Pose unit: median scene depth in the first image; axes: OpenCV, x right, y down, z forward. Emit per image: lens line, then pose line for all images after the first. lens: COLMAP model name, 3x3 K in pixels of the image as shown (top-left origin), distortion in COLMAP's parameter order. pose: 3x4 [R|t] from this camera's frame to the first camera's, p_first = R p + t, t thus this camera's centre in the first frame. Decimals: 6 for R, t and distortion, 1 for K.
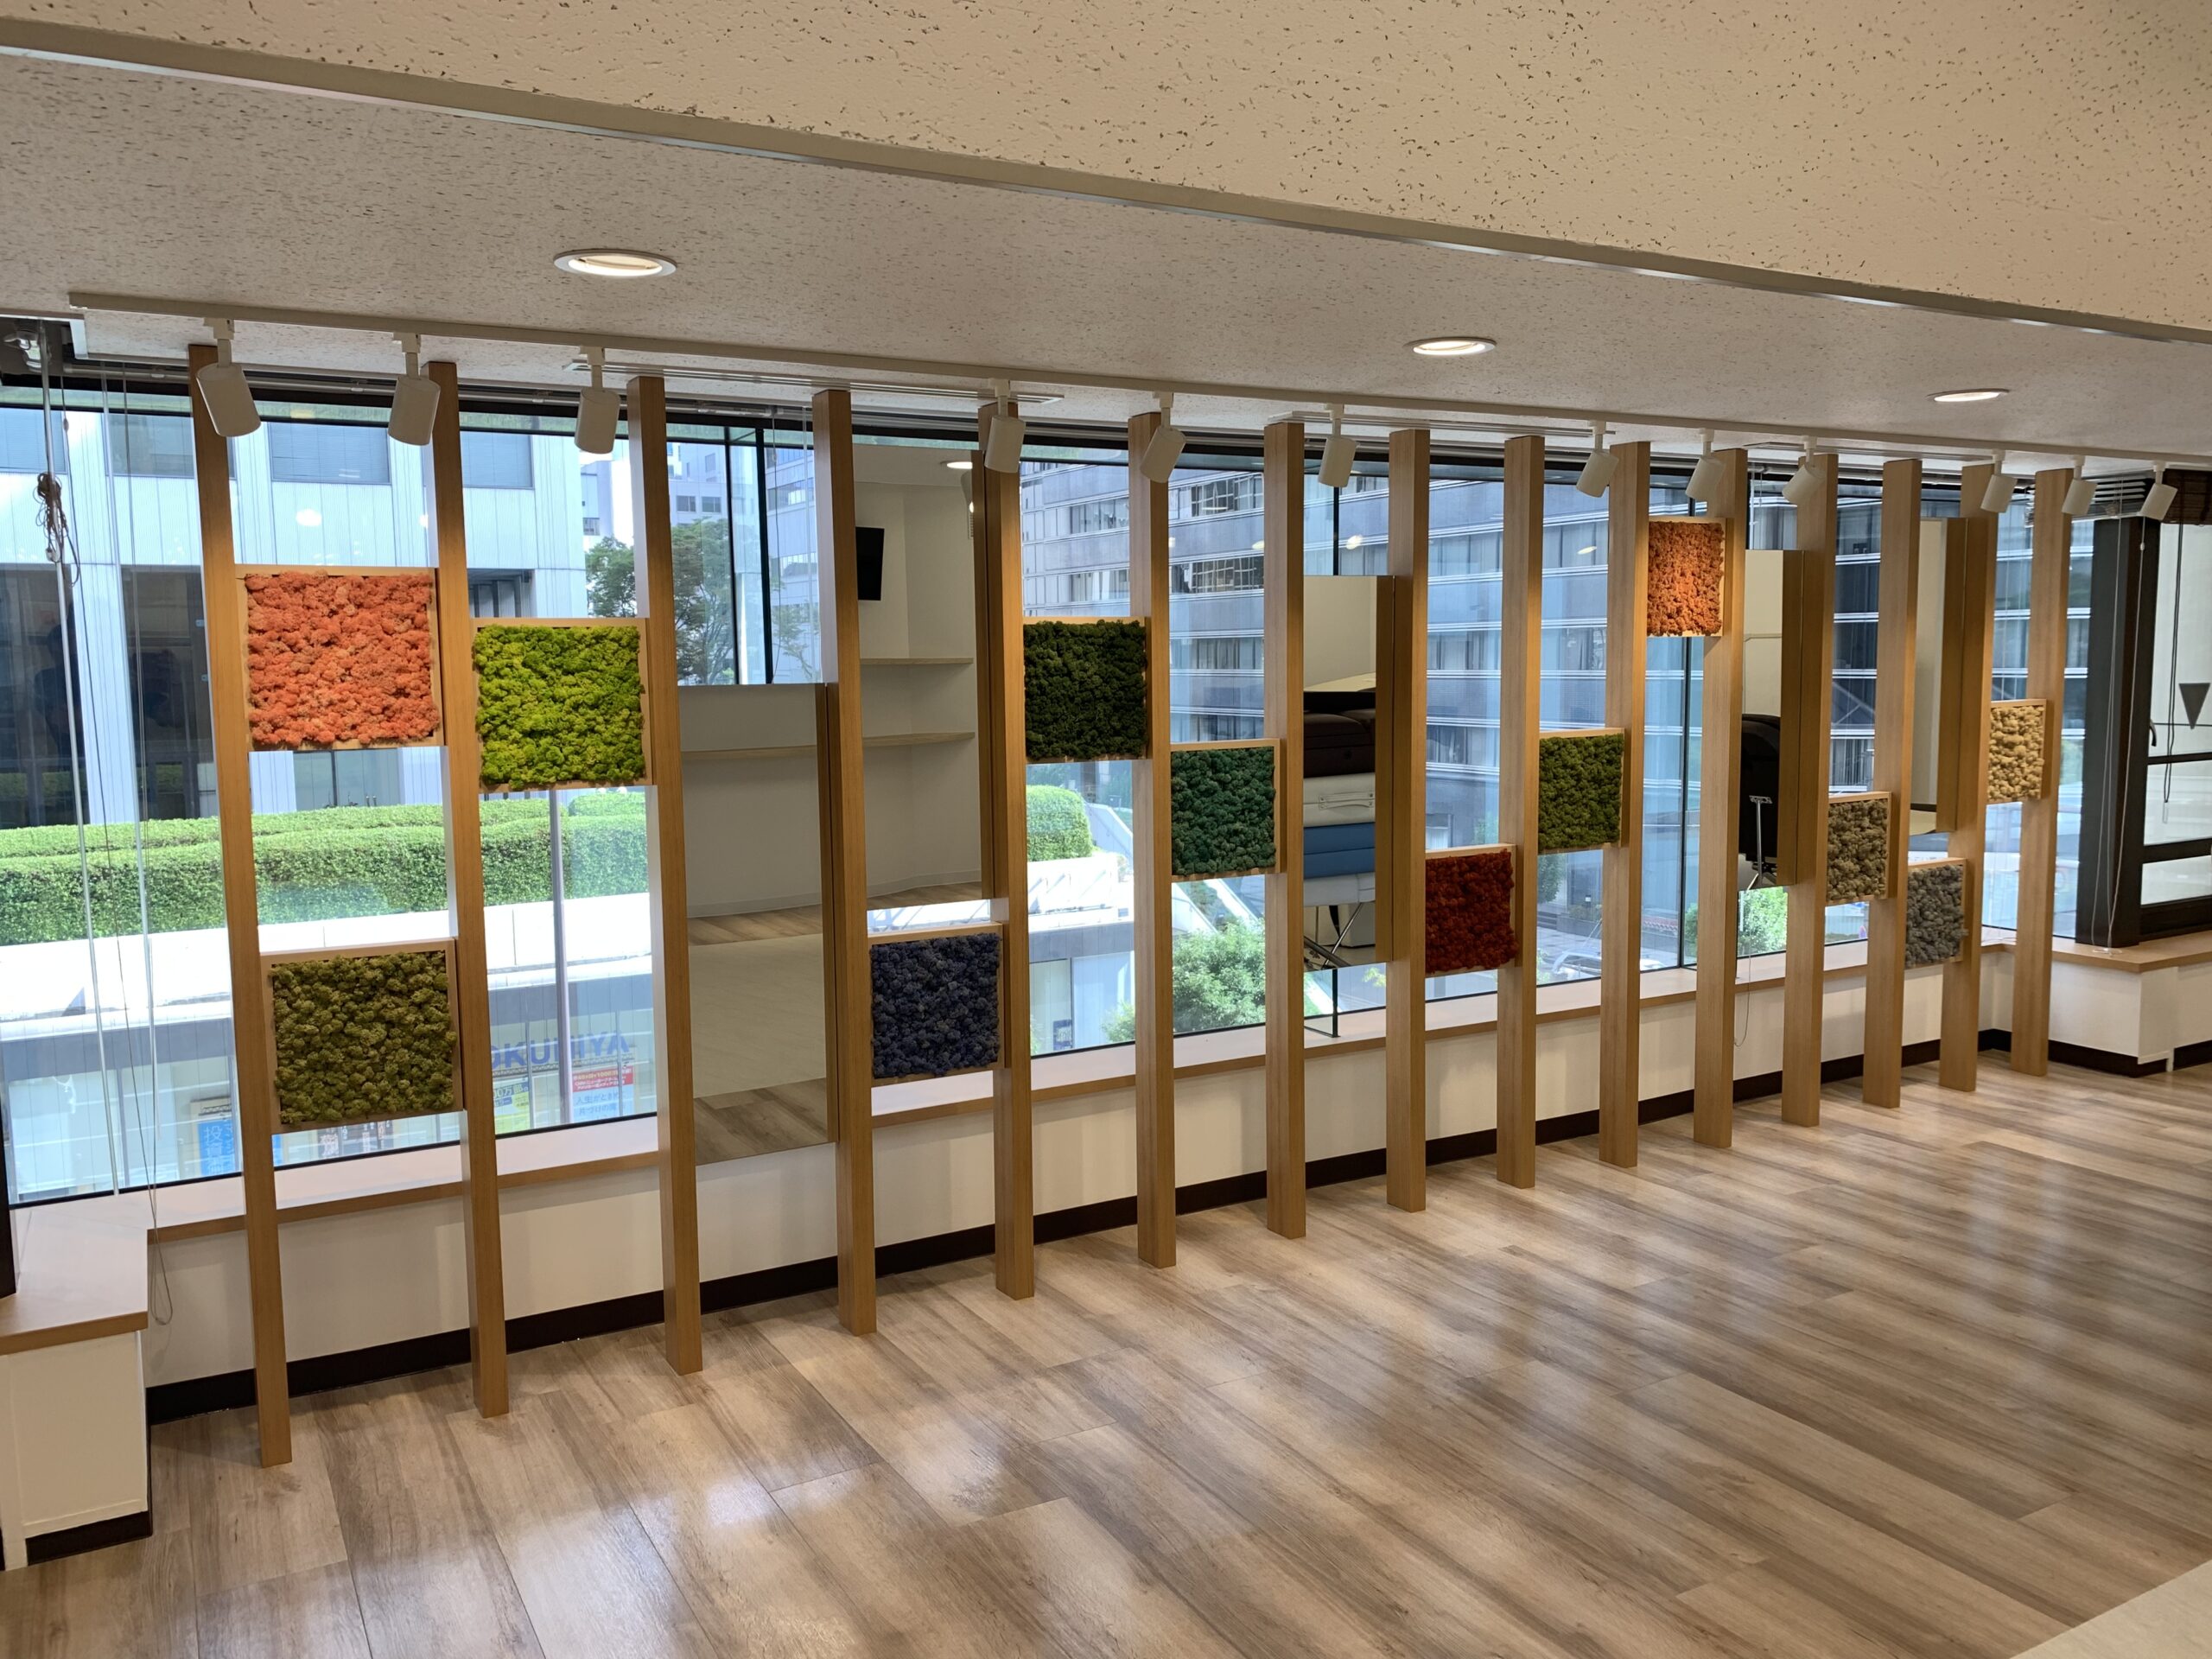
lens RADIAL K [[1718.5, 0, 1092.8], [0, 1718.5, 834.1], [0, 0, 1]] dist [0.022914, 0.000672]
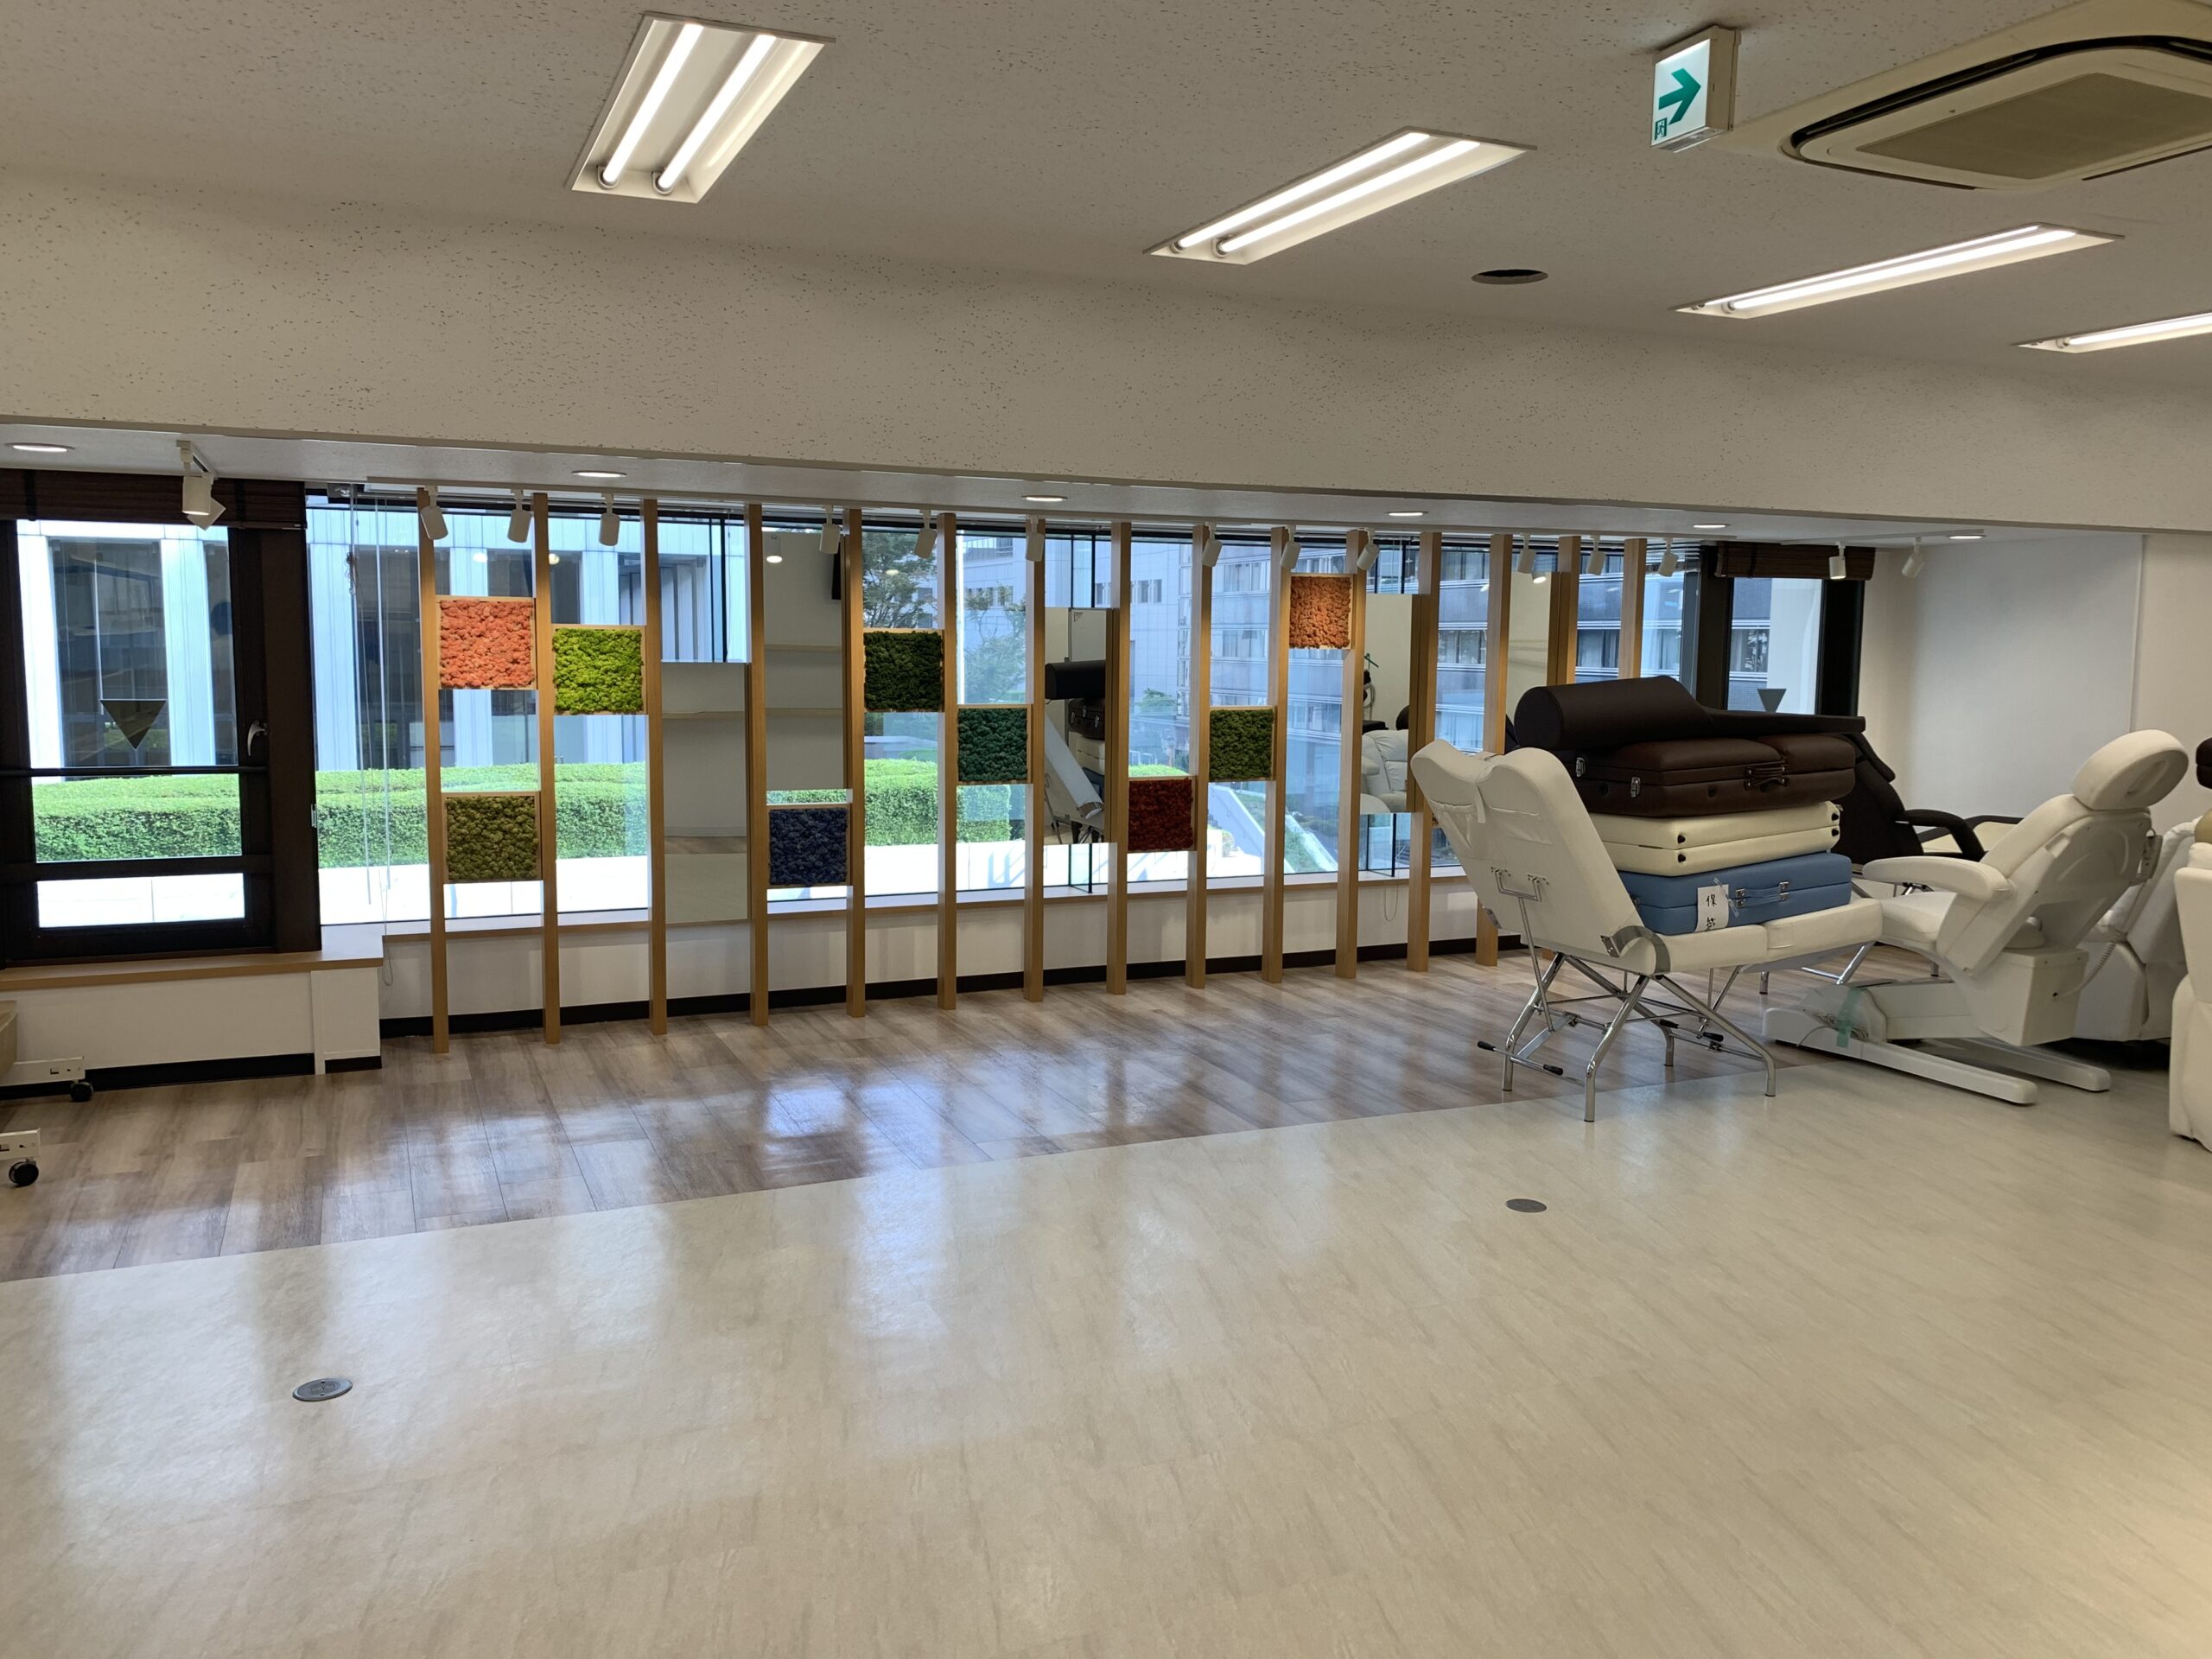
lens RADIAL K [[1718.5, 0, 1116.1], [0, 1718.5, 828.7], [0, 0, 1]] dist [0.022914, 0.000672]
pose [[0.995532, 0.035691, -0.087419, 0.383523], [-0.035326, 0.999359, 0.005714, 0.060763], [0.087567, -0.002601, 0.996155, -0.748004]]
